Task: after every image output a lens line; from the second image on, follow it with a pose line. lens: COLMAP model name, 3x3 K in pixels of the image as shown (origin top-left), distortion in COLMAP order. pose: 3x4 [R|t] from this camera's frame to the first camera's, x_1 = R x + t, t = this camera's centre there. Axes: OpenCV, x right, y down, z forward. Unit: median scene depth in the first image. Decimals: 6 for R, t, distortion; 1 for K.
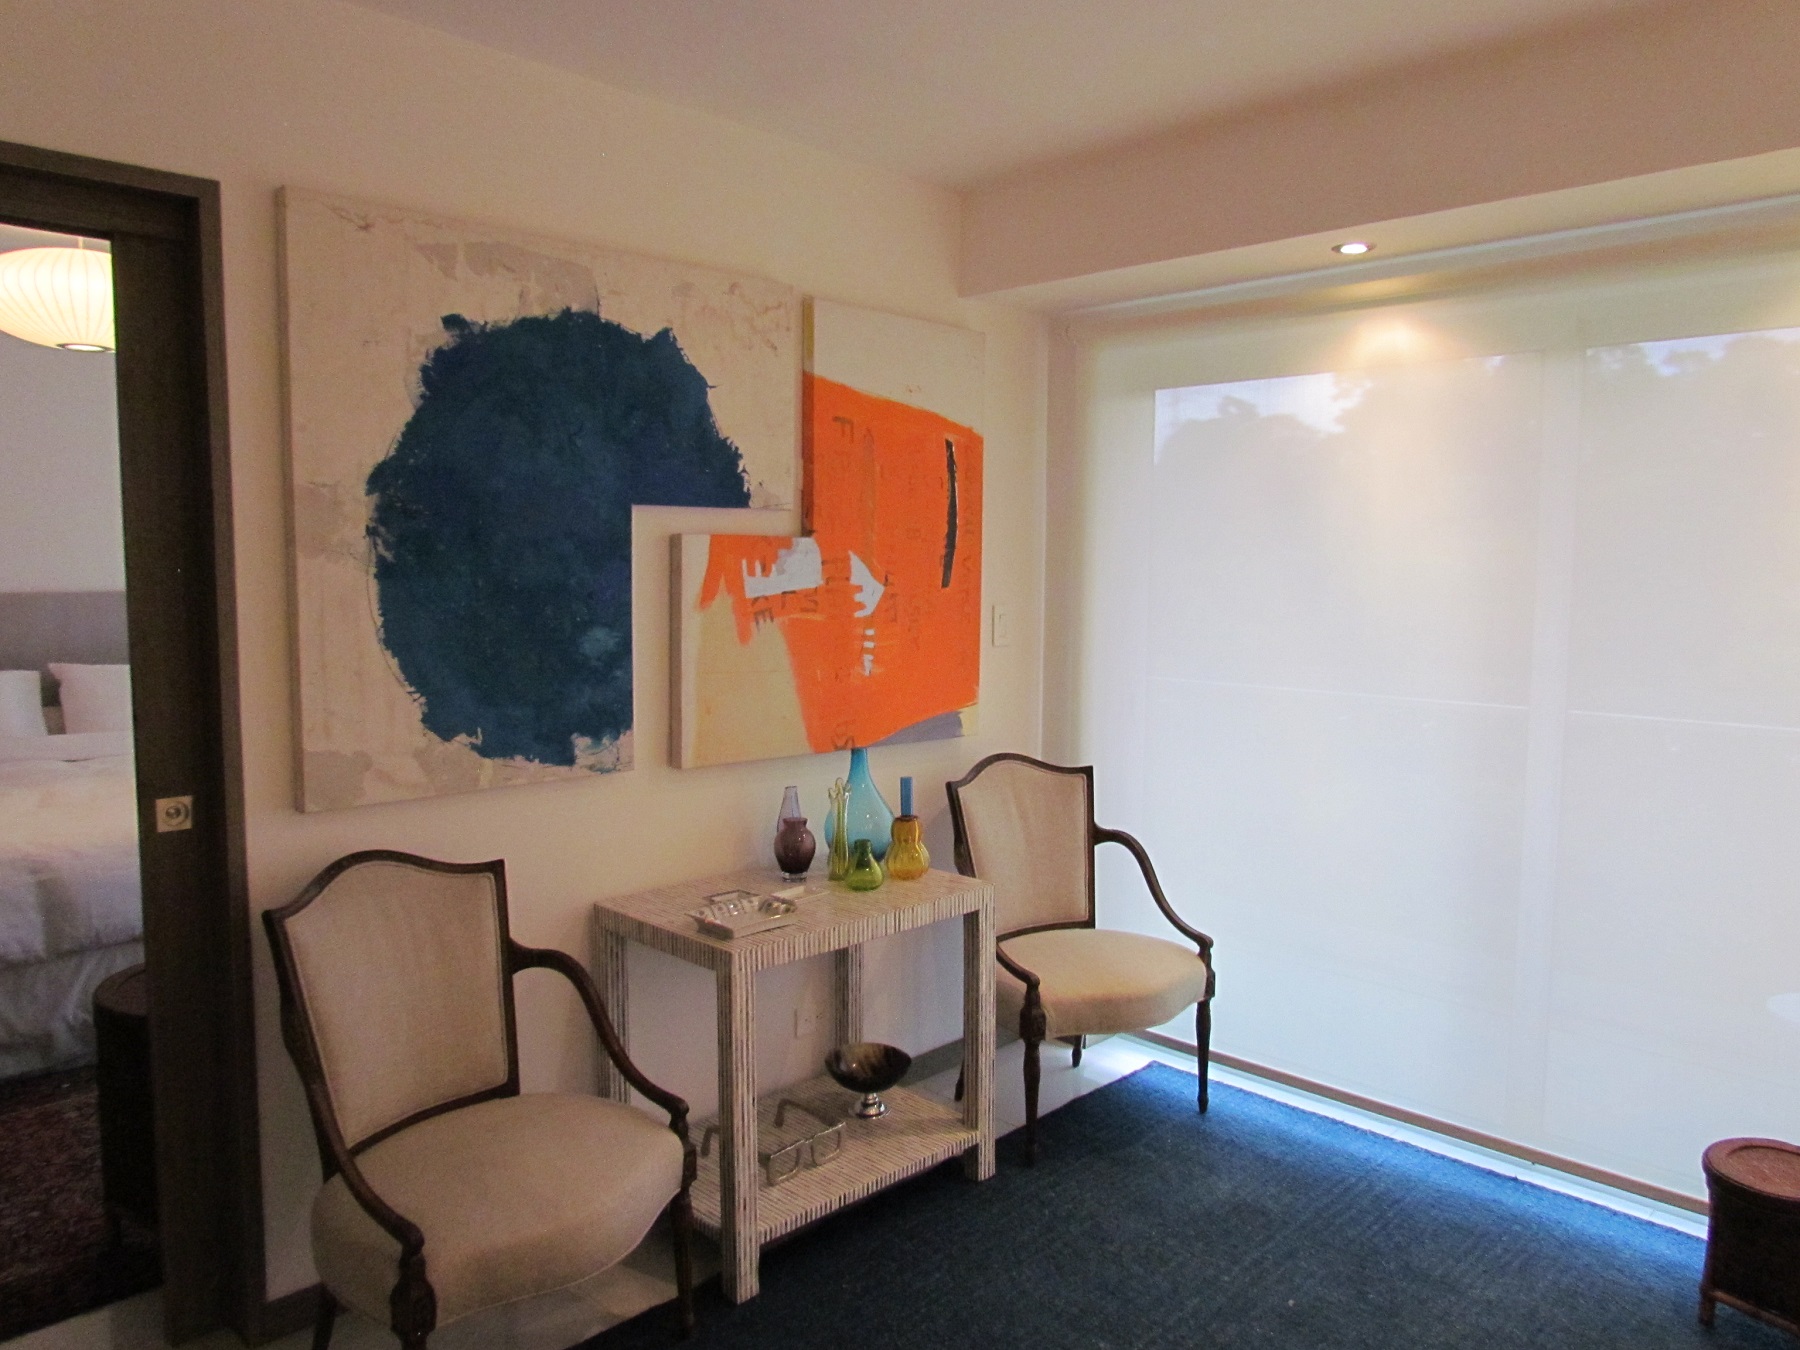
lens RADIAL K [[1283.4, 0, 905.9], [0, 1283.4, 684.9], [0, 0, 1]] dist [-0.030632, 0.006708]
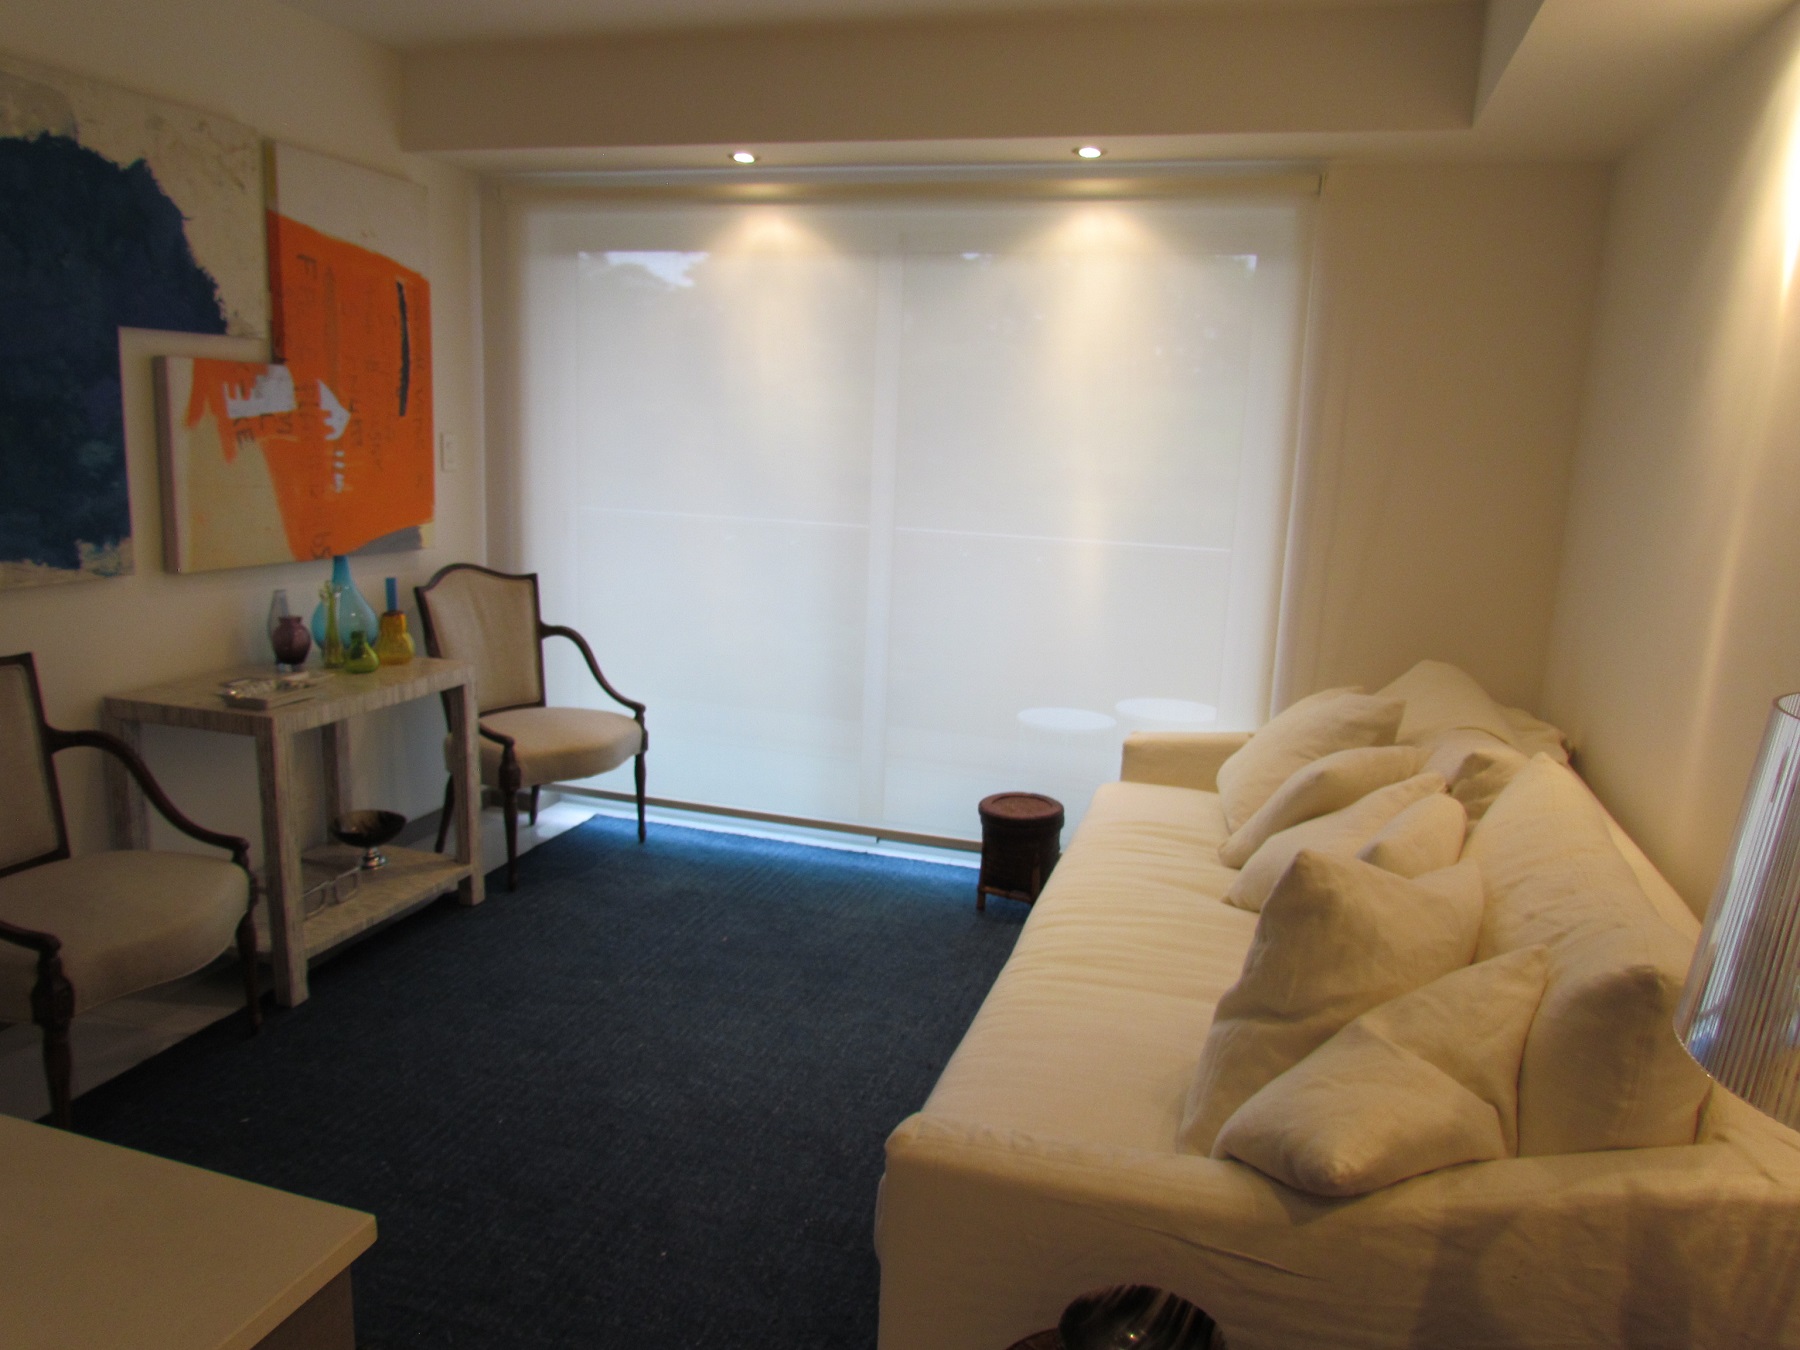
lens RADIAL K [[1283.4, 0, 905.9], [0, 1283.4, 684.9], [0, 0, 1]] dist [-0.030632, 0.006708]
pose [[0.882438, -0.061782, 0.466353, -0.135827], [0.008003, 0.993167, 0.116431, 0.037177], [-0.470360, -0.099011, 0.876903, -0.255241]]
